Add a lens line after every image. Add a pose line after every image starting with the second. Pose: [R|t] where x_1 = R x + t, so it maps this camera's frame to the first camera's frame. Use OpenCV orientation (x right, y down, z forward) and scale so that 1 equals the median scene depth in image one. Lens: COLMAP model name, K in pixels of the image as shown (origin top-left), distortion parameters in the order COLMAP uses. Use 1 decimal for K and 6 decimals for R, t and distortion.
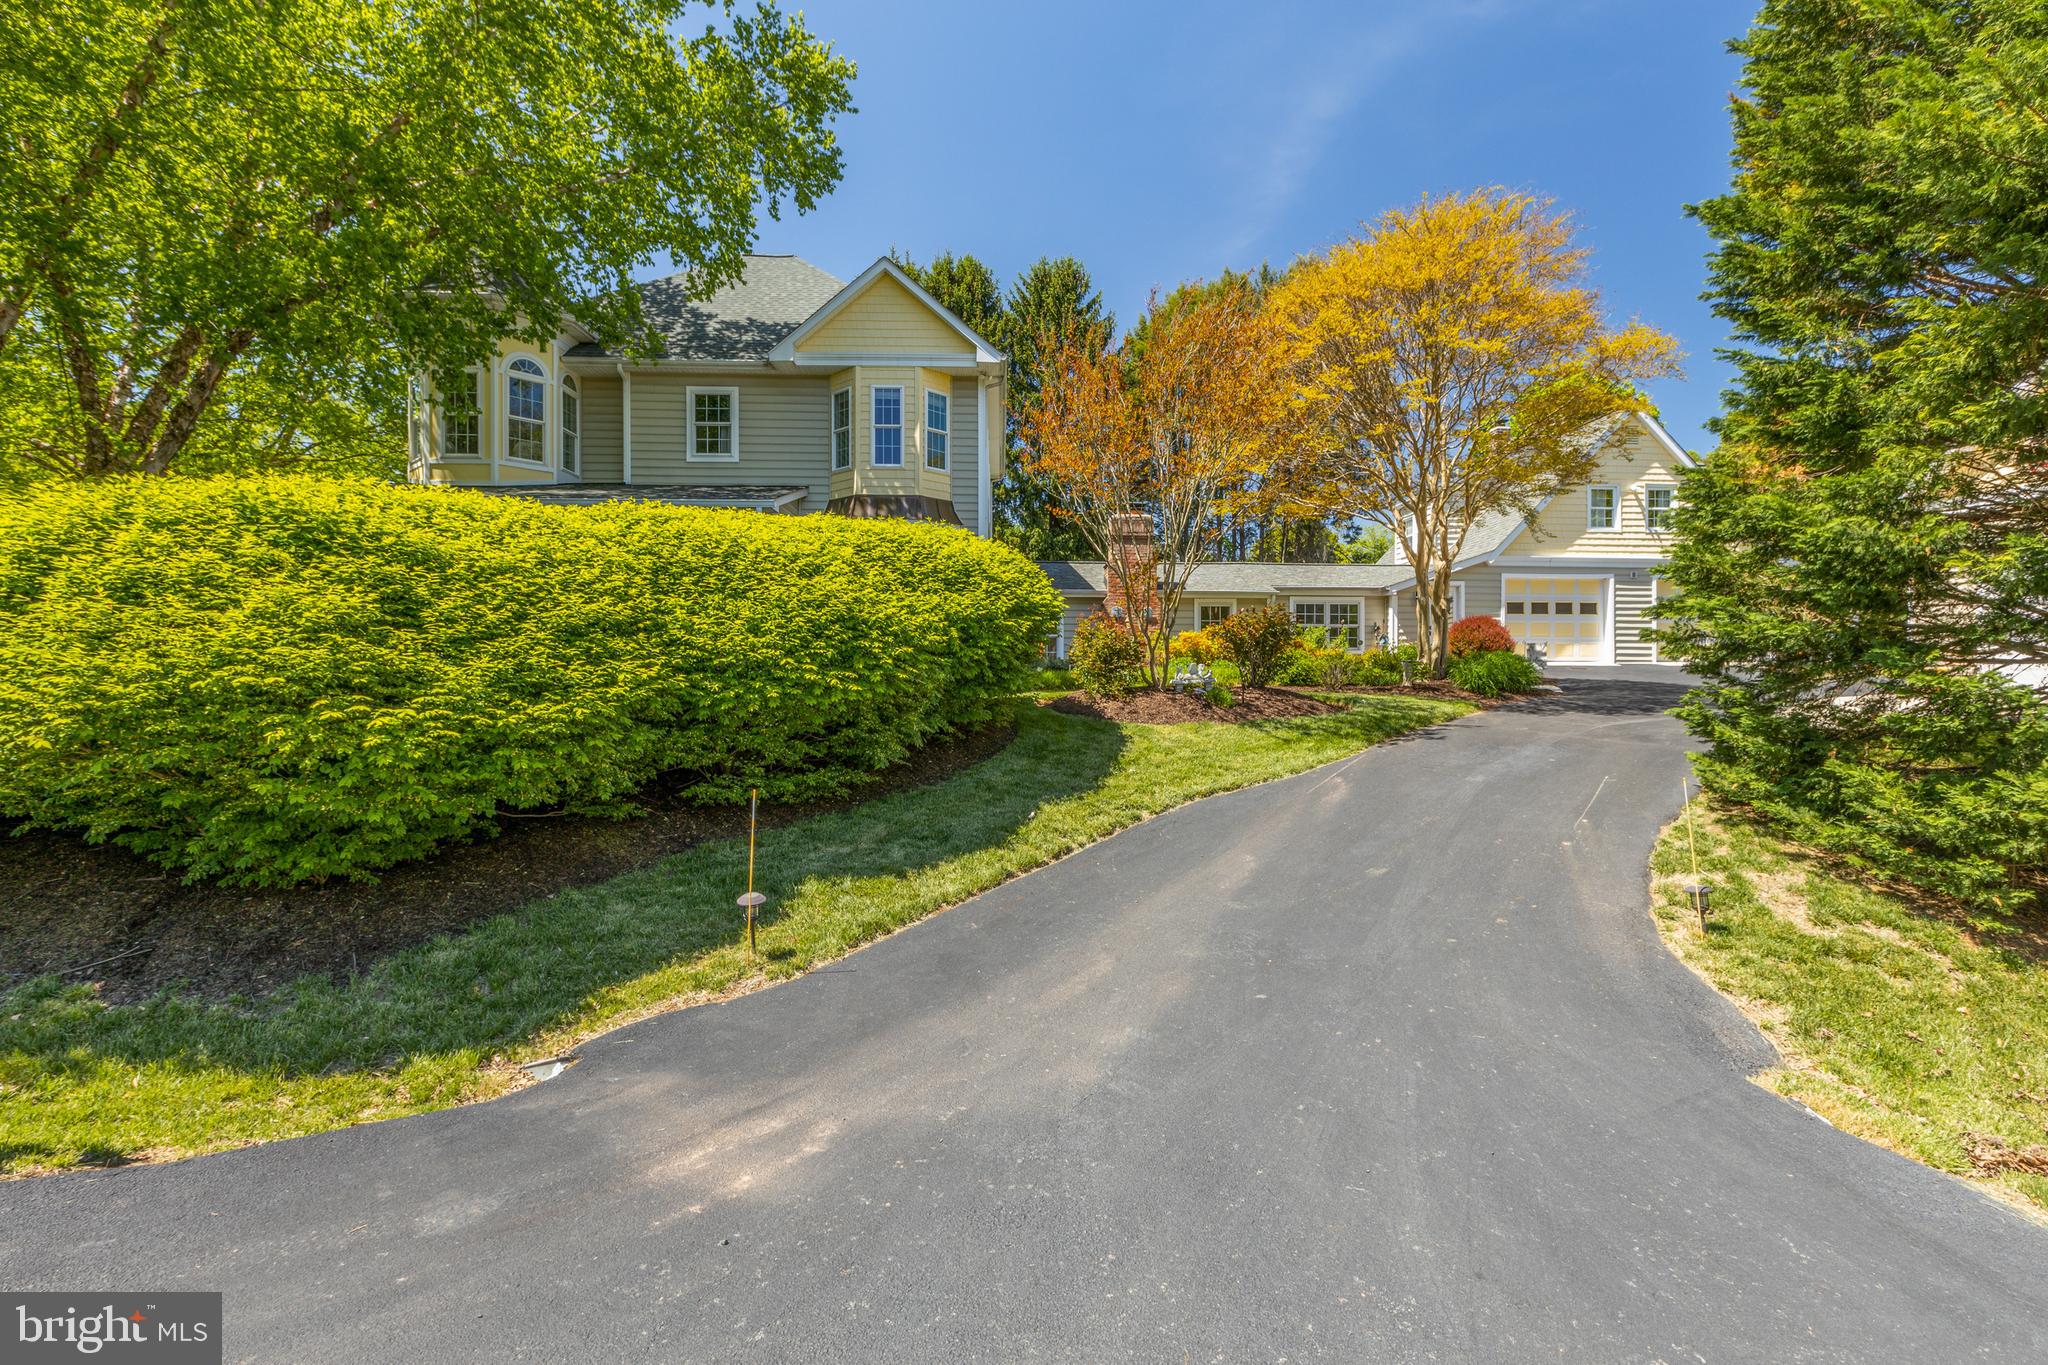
lens RADIAL K [[970.3, 0, 1058.1], [0, 970.3, 683.1], [0, 0, 1]] dist [0.003502, 0.000573]
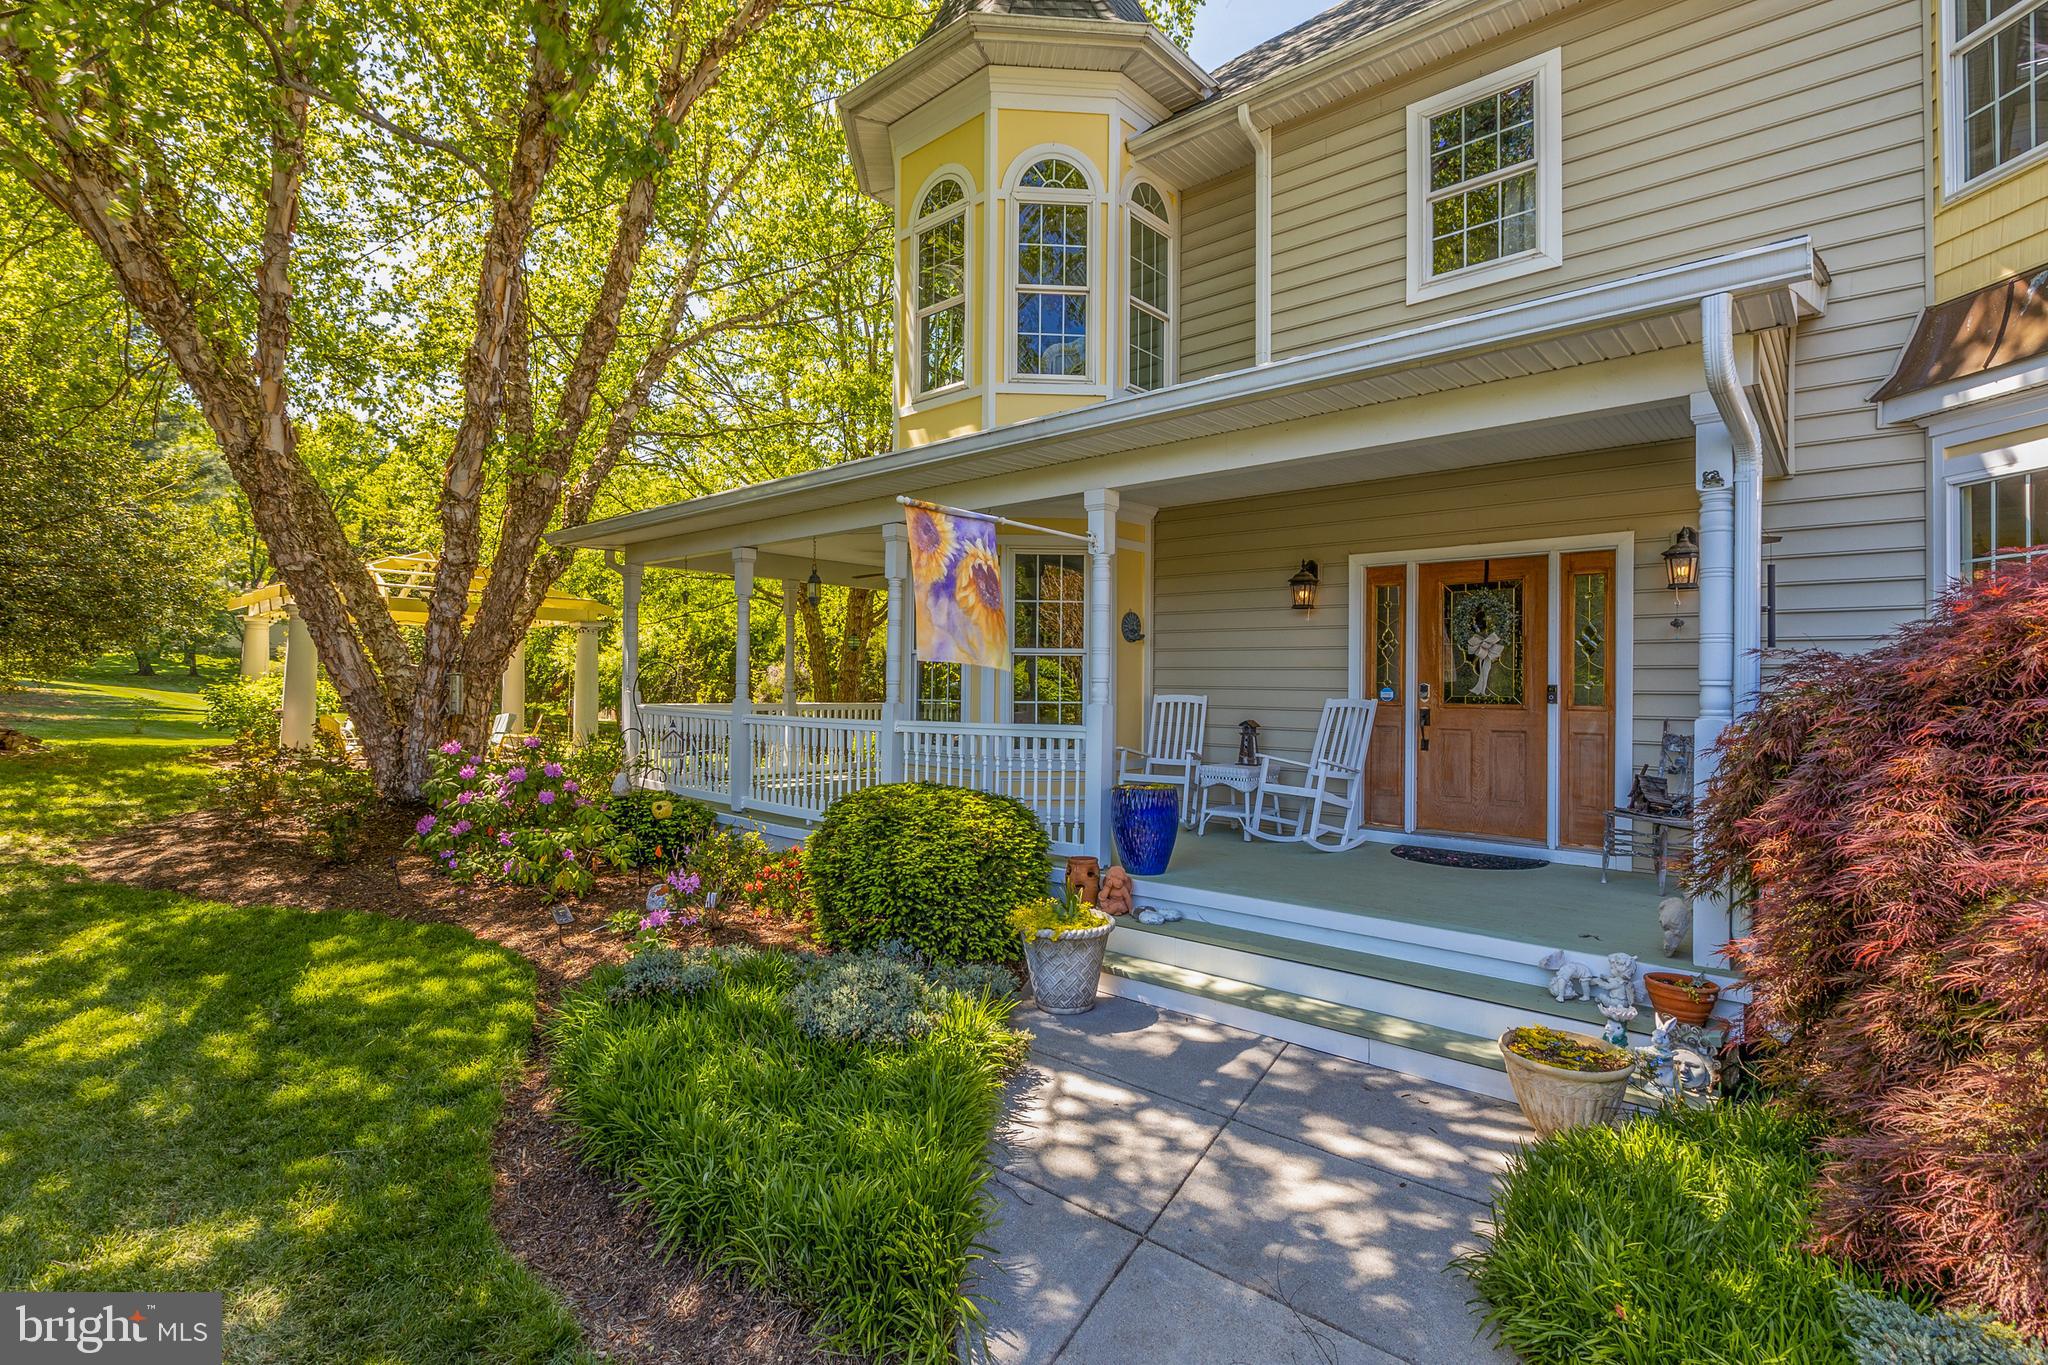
lens RADIAL K [[952.2, 0, 995.5], [0, 952.2, 680.6], [0, 0, 1]] dist [-0.003828, -0.000563]
pose [[0.701365, 0.004796, -0.712786, -0.246988], [-0.014639, 0.999863, -0.007677, -0.083132], [0.712652, 0.015819, 0.701339, 0.674600]]
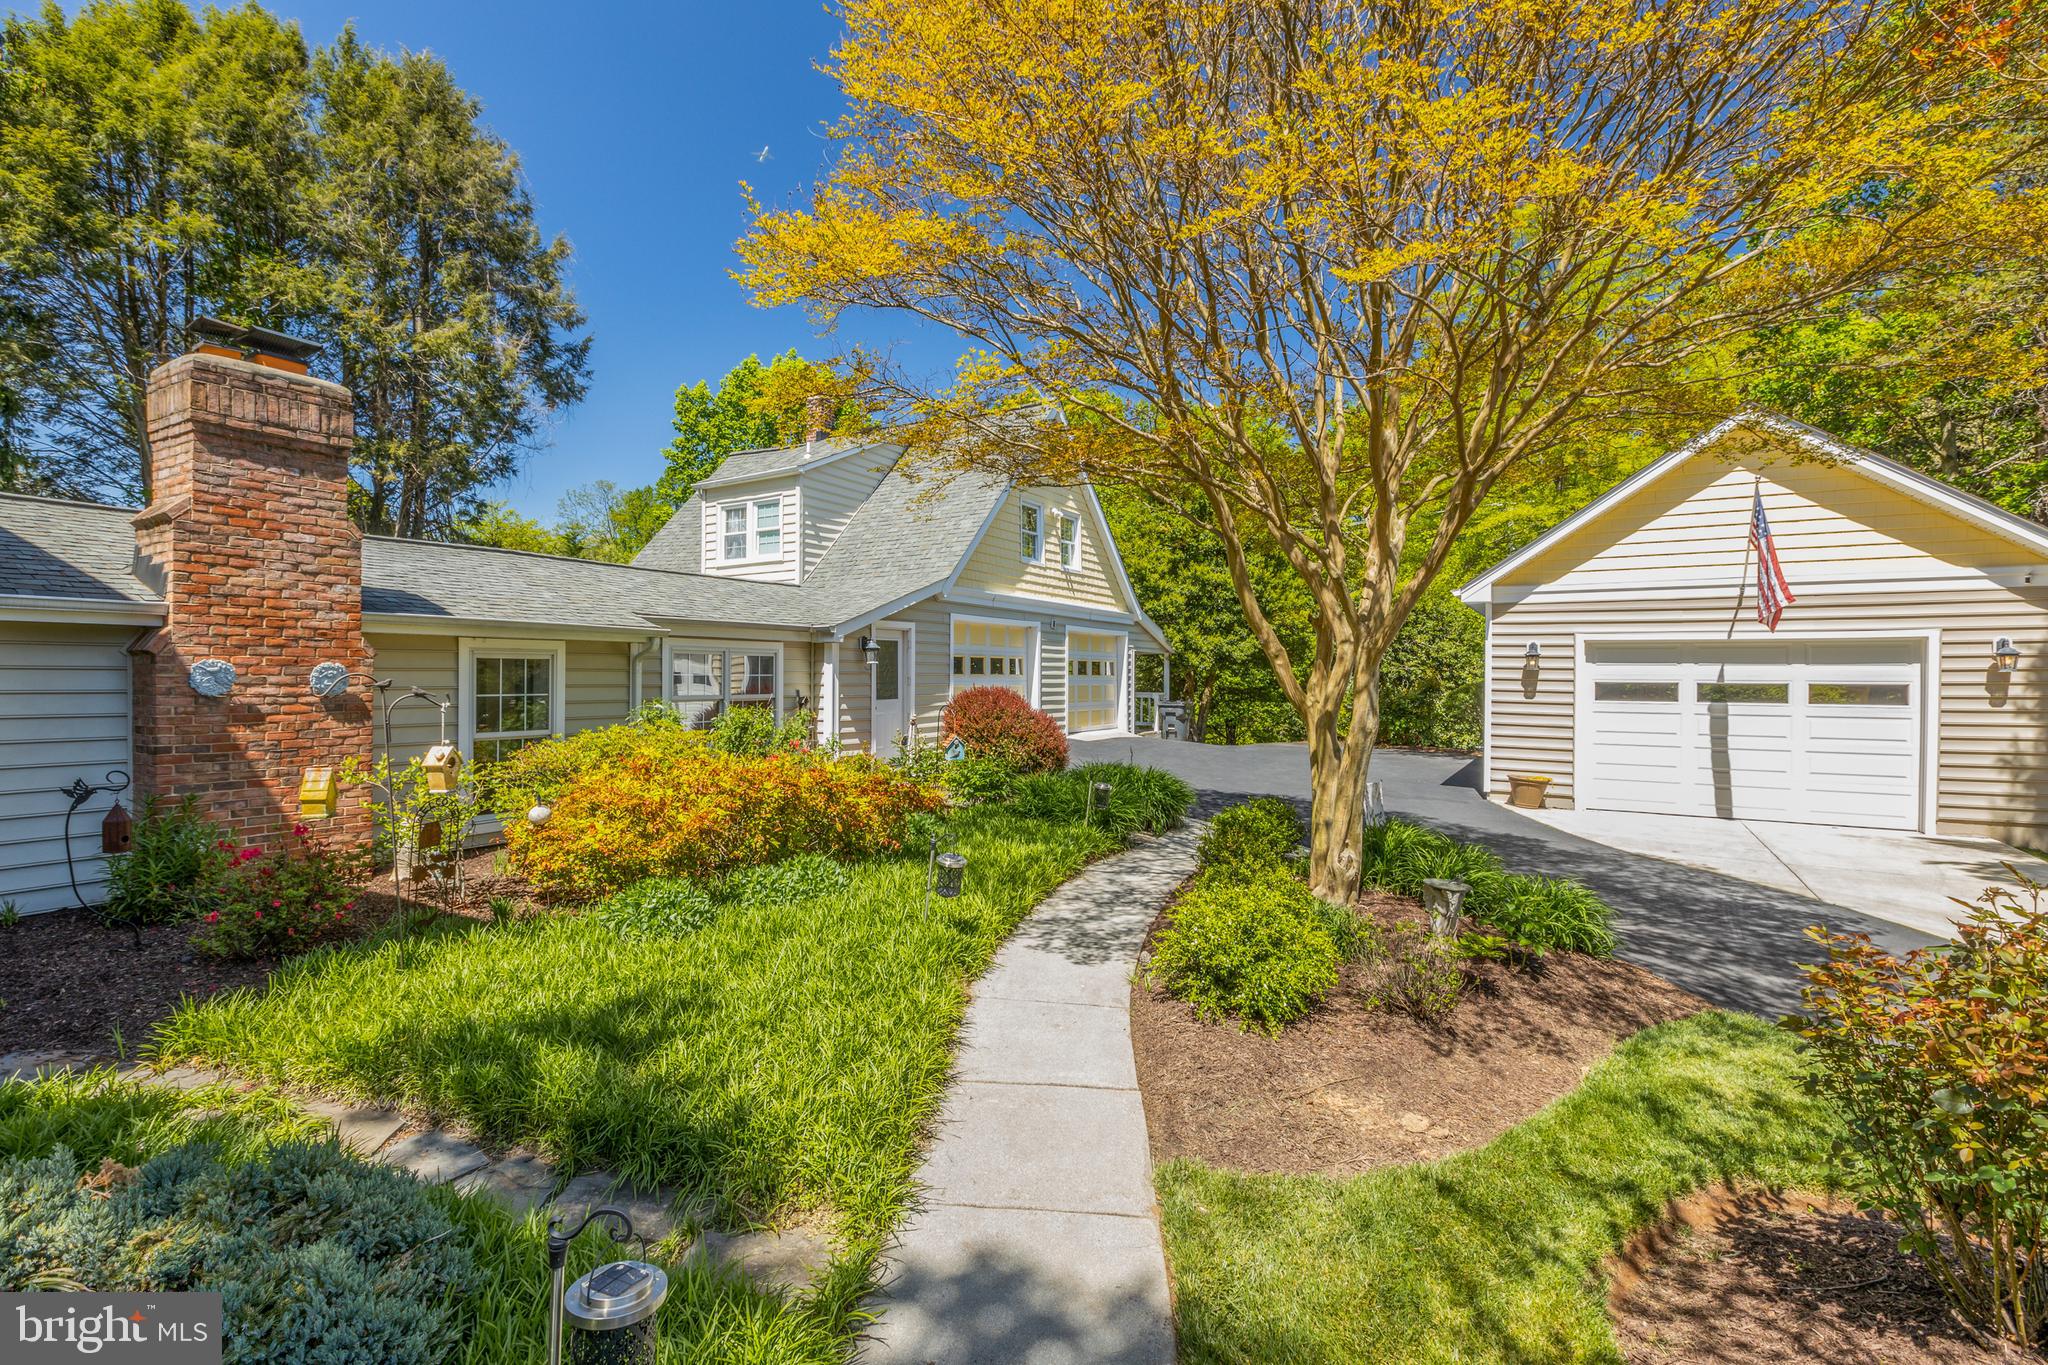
lens RADIAL K [[935.8, 0, 1024.0], [0, 935.8, 682.5], [0, 0, 1]] dist [-0.003560, 0.000029]
pose [[0.574360, -0.004846, 0.818589, -0.039170], [0.001414, 0.999987, 0.004927, -0.091852], [-0.818602, -0.001672, 0.574359, 0.790762]]
